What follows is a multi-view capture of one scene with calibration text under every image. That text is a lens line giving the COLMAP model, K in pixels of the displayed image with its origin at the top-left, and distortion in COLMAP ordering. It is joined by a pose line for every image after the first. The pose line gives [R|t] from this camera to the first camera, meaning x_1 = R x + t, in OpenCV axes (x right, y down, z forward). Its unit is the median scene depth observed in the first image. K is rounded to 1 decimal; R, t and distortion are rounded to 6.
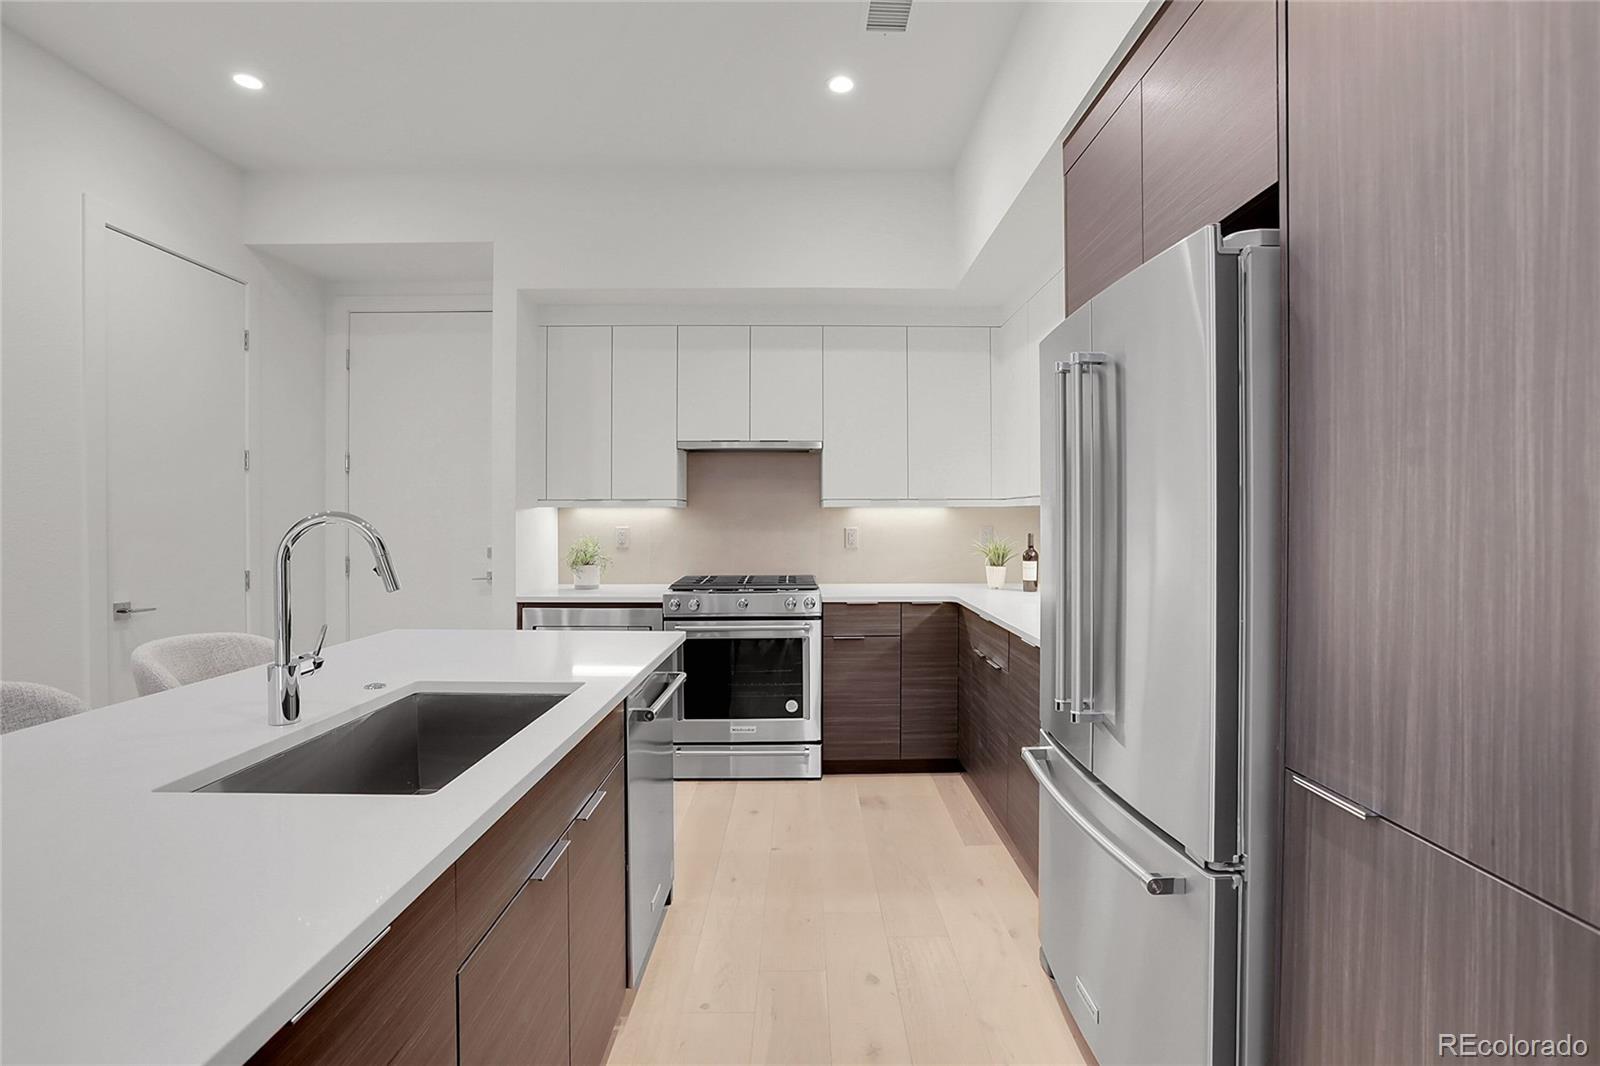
lens RADIAL K [[755.8, 0, 812.7], [0, 755.8, 517.7], [0, 0, 1]] dist [-0.033324, 0.010701]
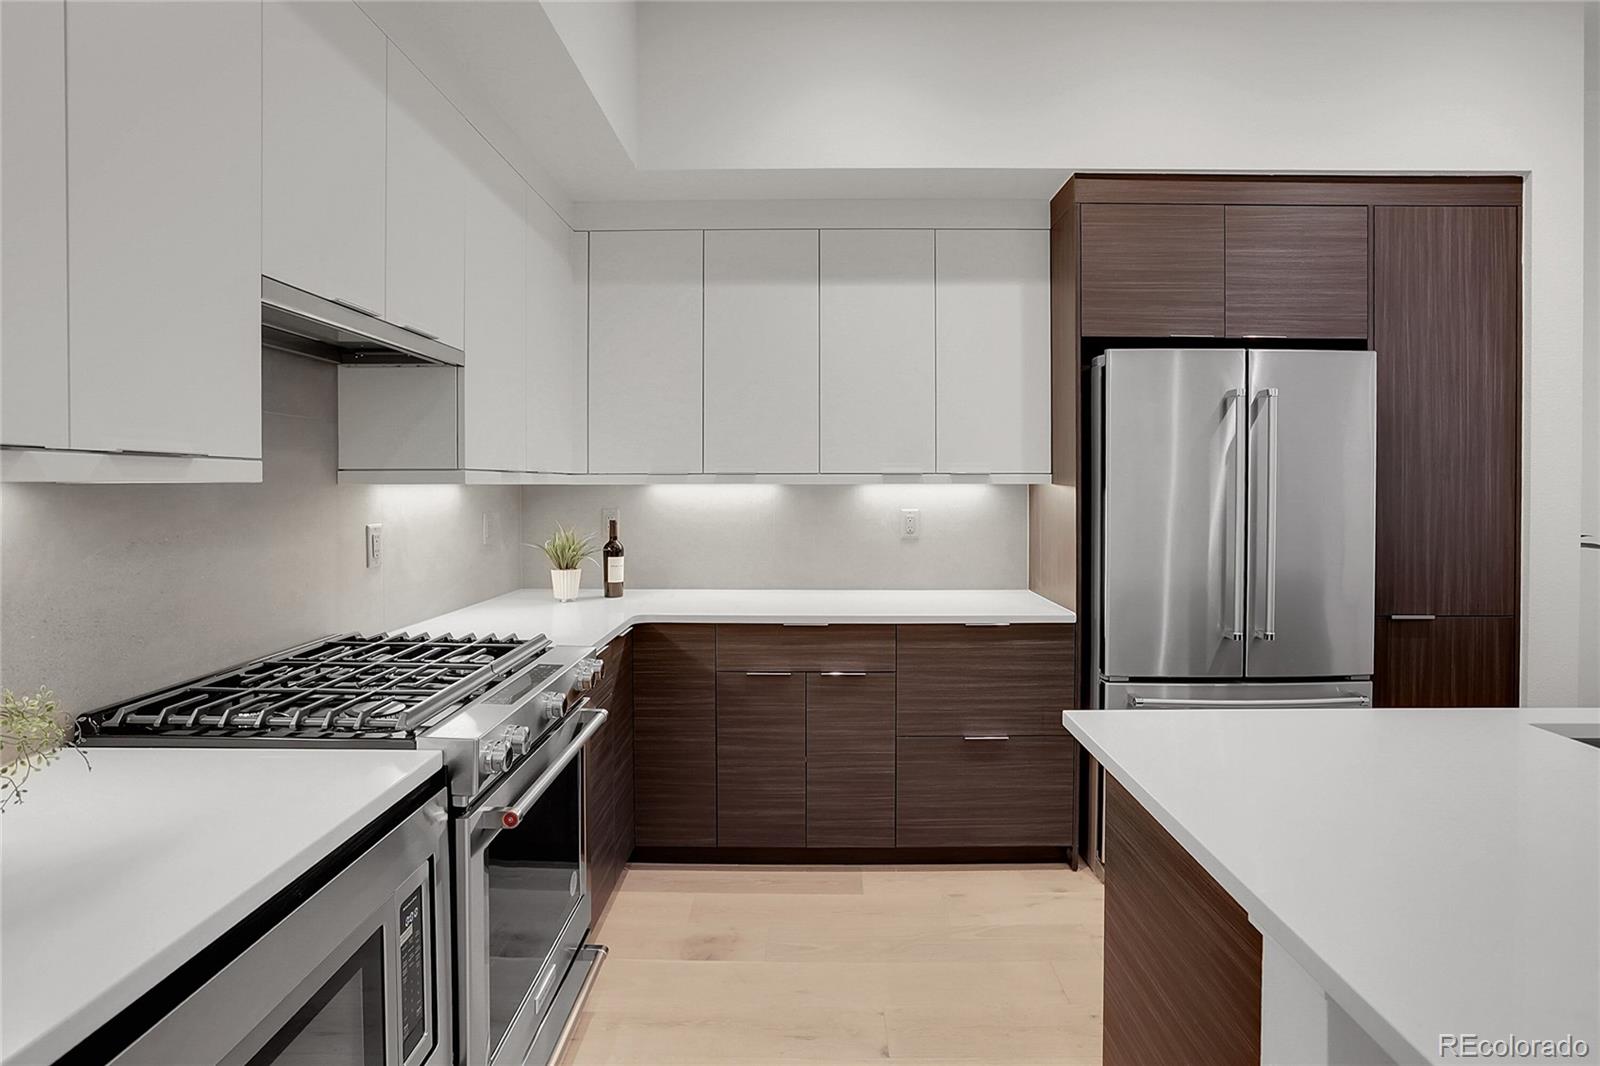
lens RADIAL K [[755.8, 0, 832.7], [0, 755.8, 504.3], [0, 0, 1]] dist [-0.033324, 0.010701]
pose [[0.022756, -0.016677, 0.999602, -0.493316], [0.002122, 0.999859, 0.016633, -0.008131], [-0.999739, 0.001743, 0.022789, 0.804740]]
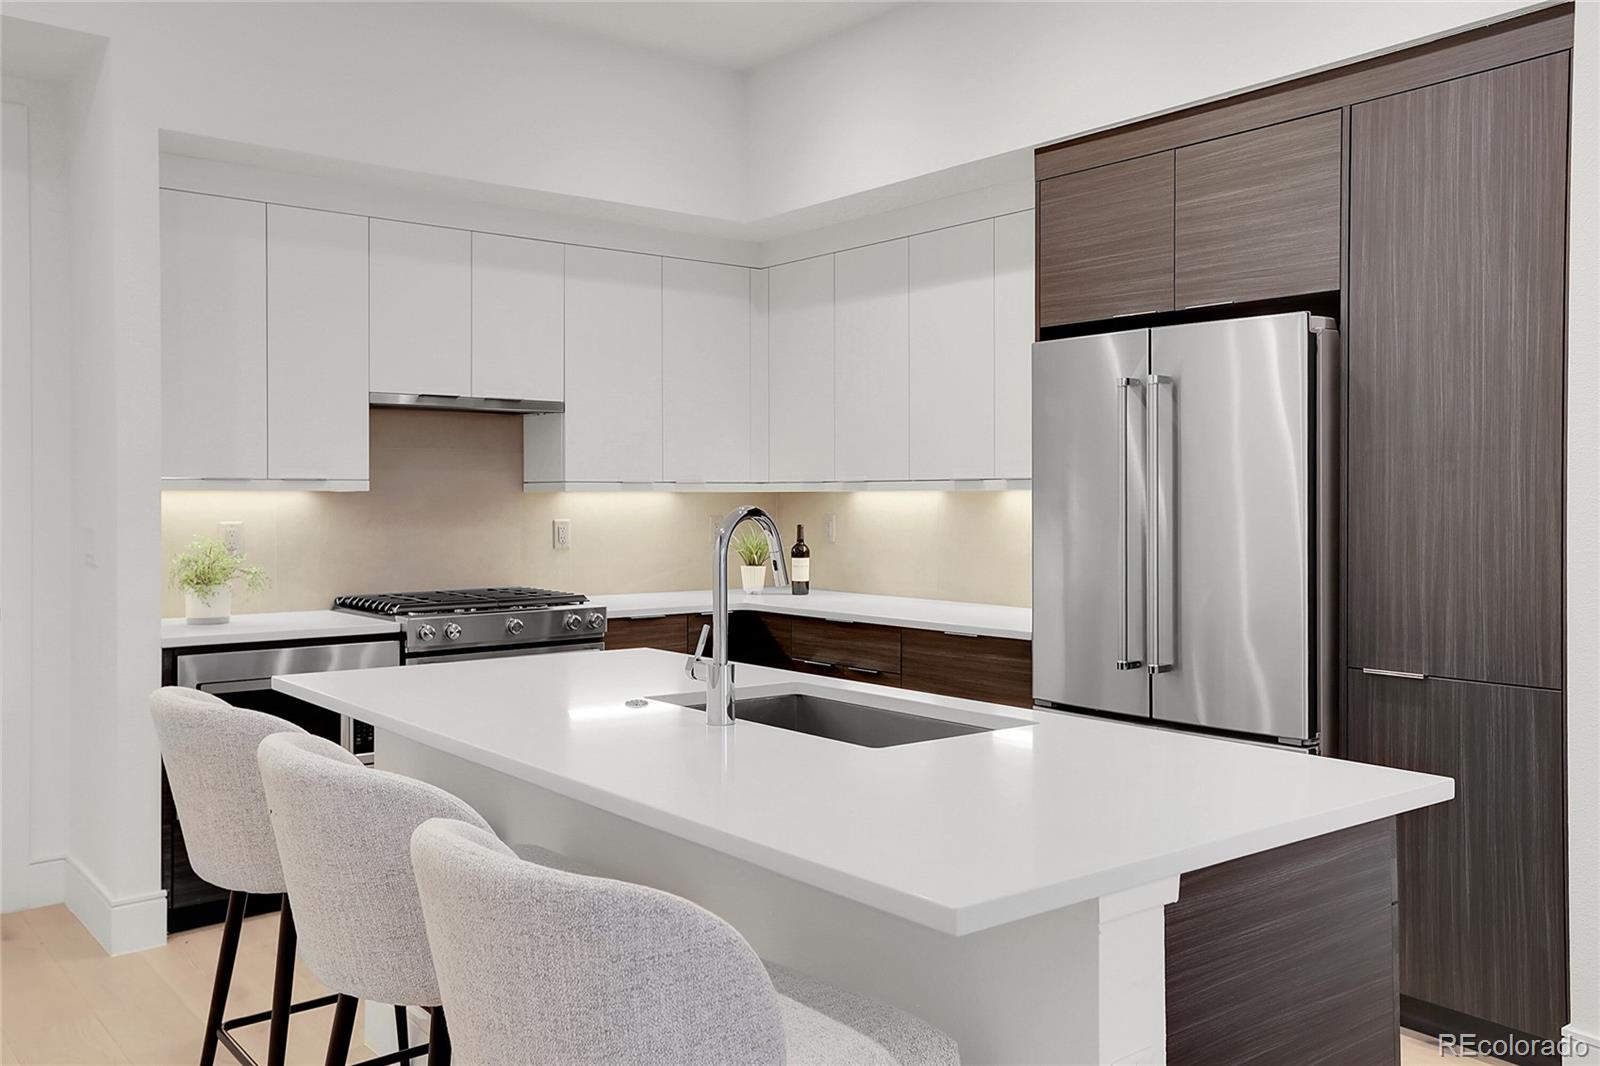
lens RADIAL K [[1415.5, 0, 782.4], [0, 1415.5, 501.0], [0, 0, 1]] dist [0.117265, -0.023234]
pose [[0.799396, -0.001993, 0.600801, -0.685800], [0.001570, 0.999998, 0.001228, -0.006435], [-0.600803, -0.000038, 0.799397, -0.227589]]
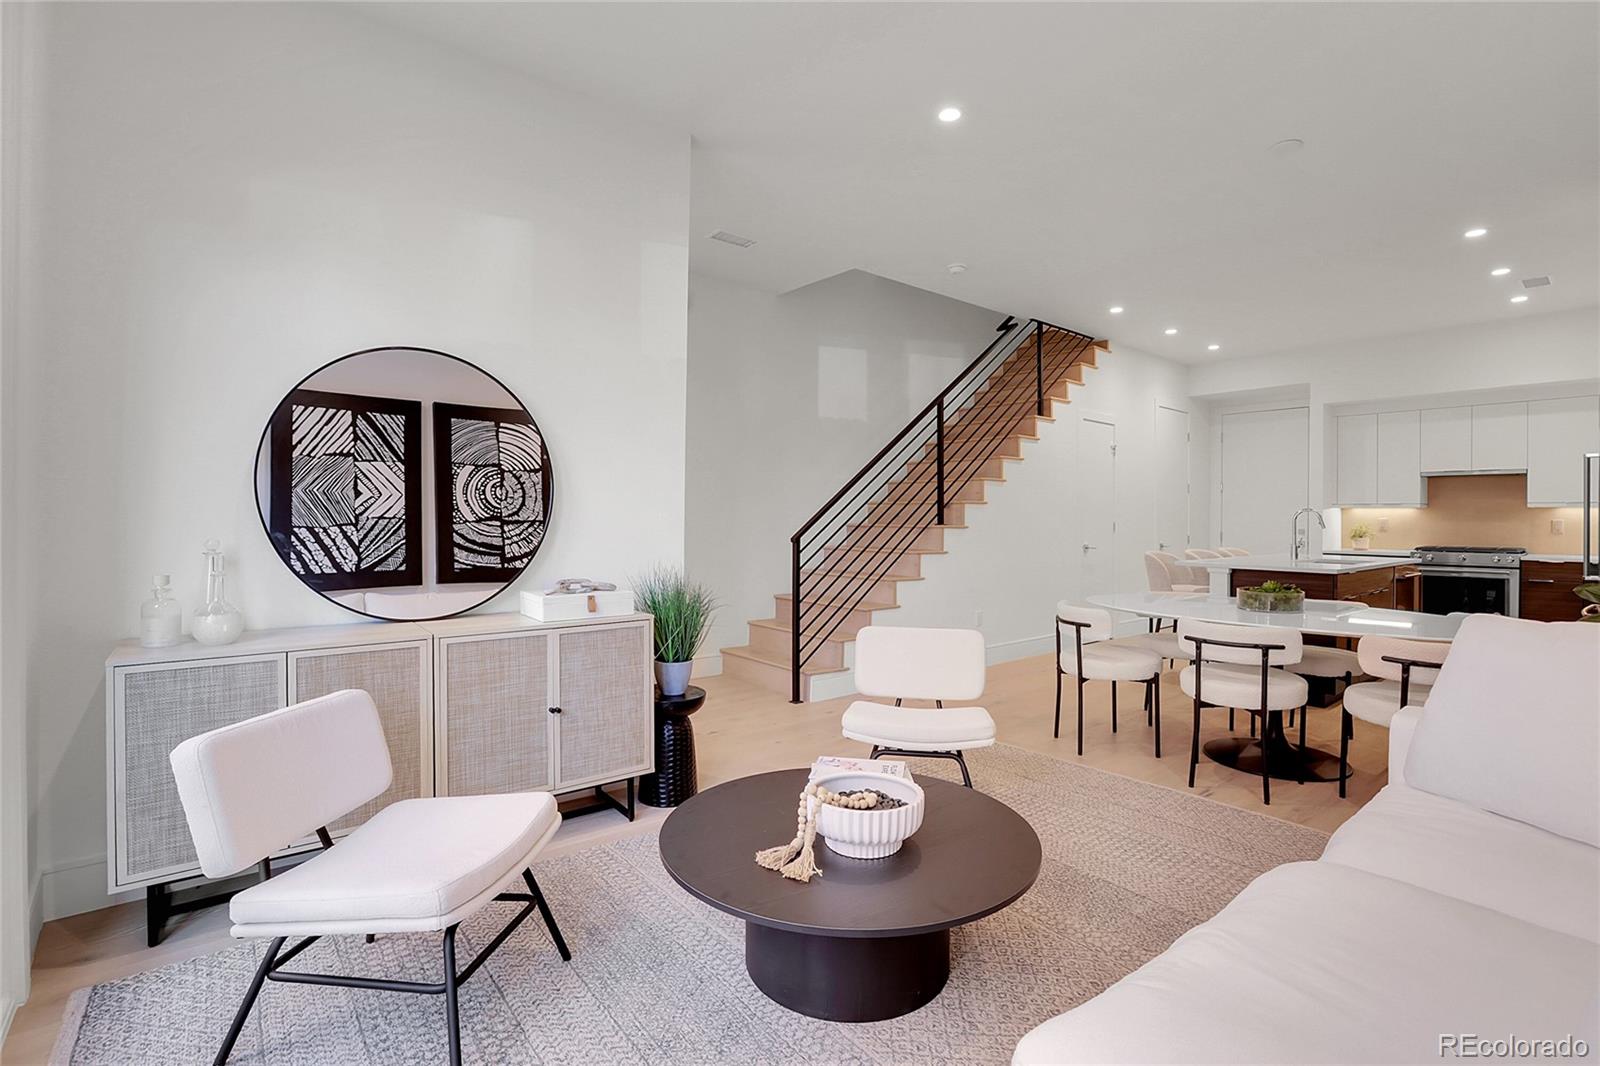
lens RADIAL K [[755.8, 0, 793.3], [0, 755.8, 521.0], [0, 0, 1]] dist [-0.033324, 0.010701]
pose [[0.621934, 0.008935, -0.783018, 0.307068], [-0.008054, 0.999955, 0.005013, 0.023885], [0.783028, 0.003189, 0.621978, -1.418462]]
